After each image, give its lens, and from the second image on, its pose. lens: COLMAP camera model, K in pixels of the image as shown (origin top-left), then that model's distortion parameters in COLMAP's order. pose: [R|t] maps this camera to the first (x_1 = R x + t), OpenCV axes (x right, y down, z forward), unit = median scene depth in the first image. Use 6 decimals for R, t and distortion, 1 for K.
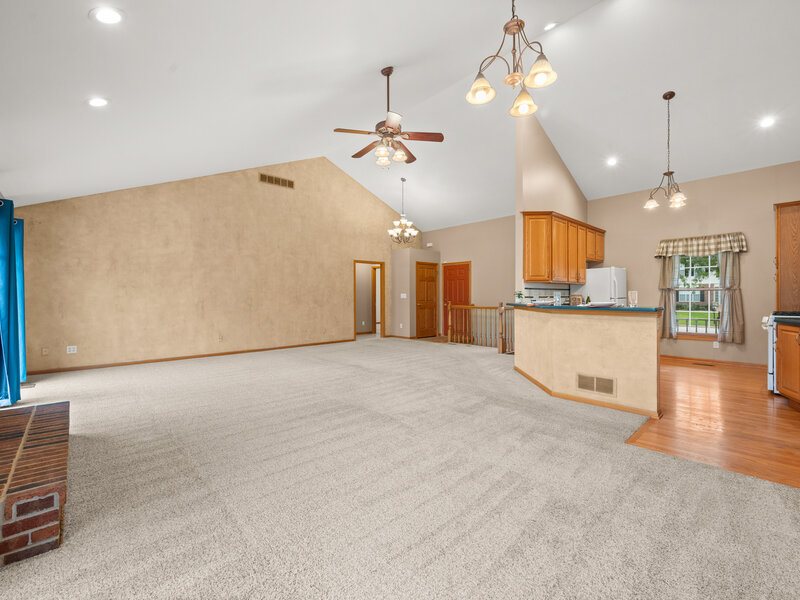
lens RADIAL K [[350.6, 0, 404.0], [0, 350.6, 297.3], [0, 0, 1]] dist [0.000797, 0.000210]
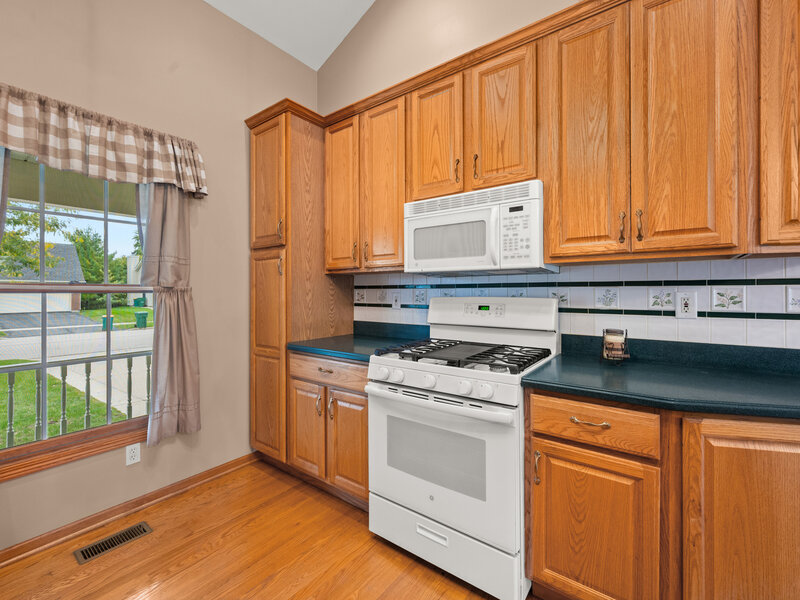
lens RADIAL K [[356.4, 0, 400.1], [0, 356.4, 290.2], [0, 0, 1]] dist [-0.001047, -0.000181]
pose [[-0.170653, 0.010428, 0.985276, 0.469003], [0.005379, 0.999939, -0.009651, -0.015839], [-0.985317, 0.003652, -0.170699, 0.743174]]
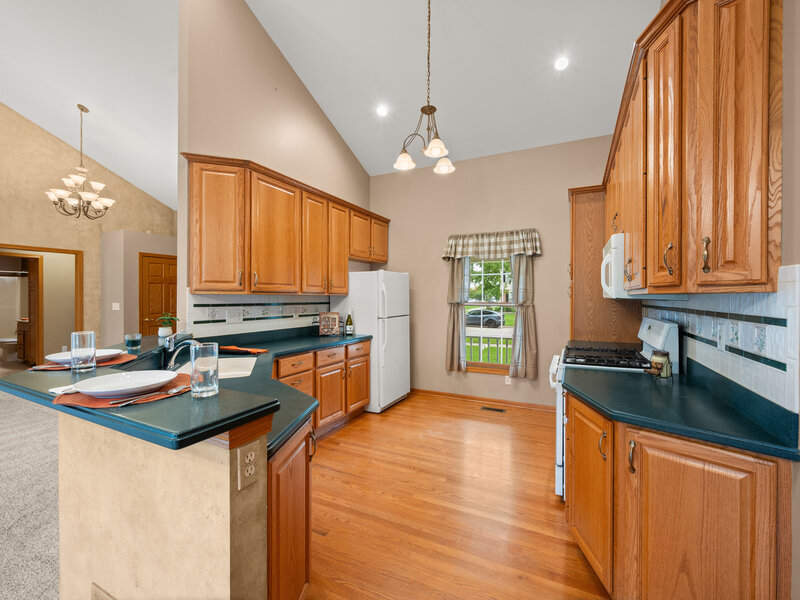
lens RADIAL K [[352.5, 0, 400.0], [0, 352.5, 300.0], [0, 0, 1]] dist [0.000152, 0.000497]
pose [[0.936594, 0.005477, 0.350374, 0.383264], [-0.006715, 0.999975, 0.002318, -0.031117], [-0.350352, -0.004524, 0.936607, 0.355431]]
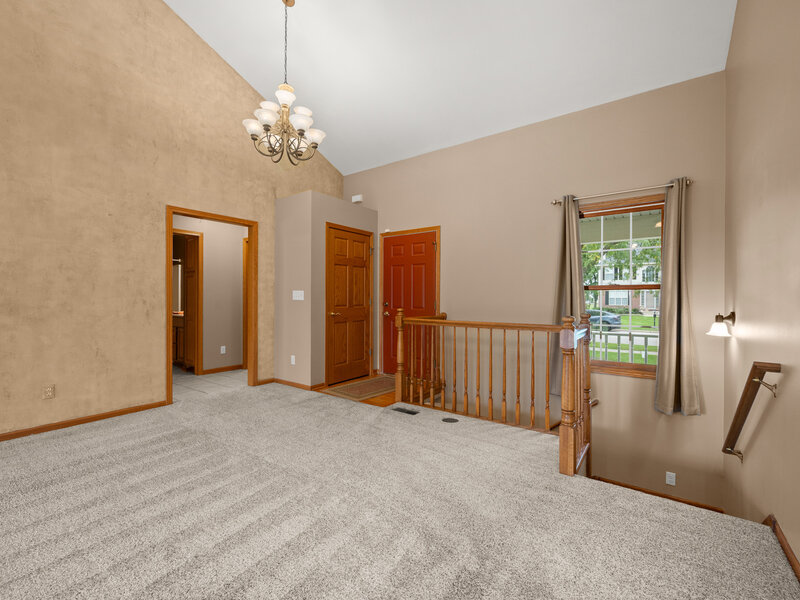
lens RADIAL K [[350.6, 0, 404.0], [0, 350.6, 297.3], [0, 0, 1]] dist [0.000797, 0.000210]
pose [[0.980795, 0.008676, 0.194847, 0.068582], [-0.007800, 0.999956, -0.005264, -0.000330], [-0.194884, 0.003643, 0.980819, 0.789066]]
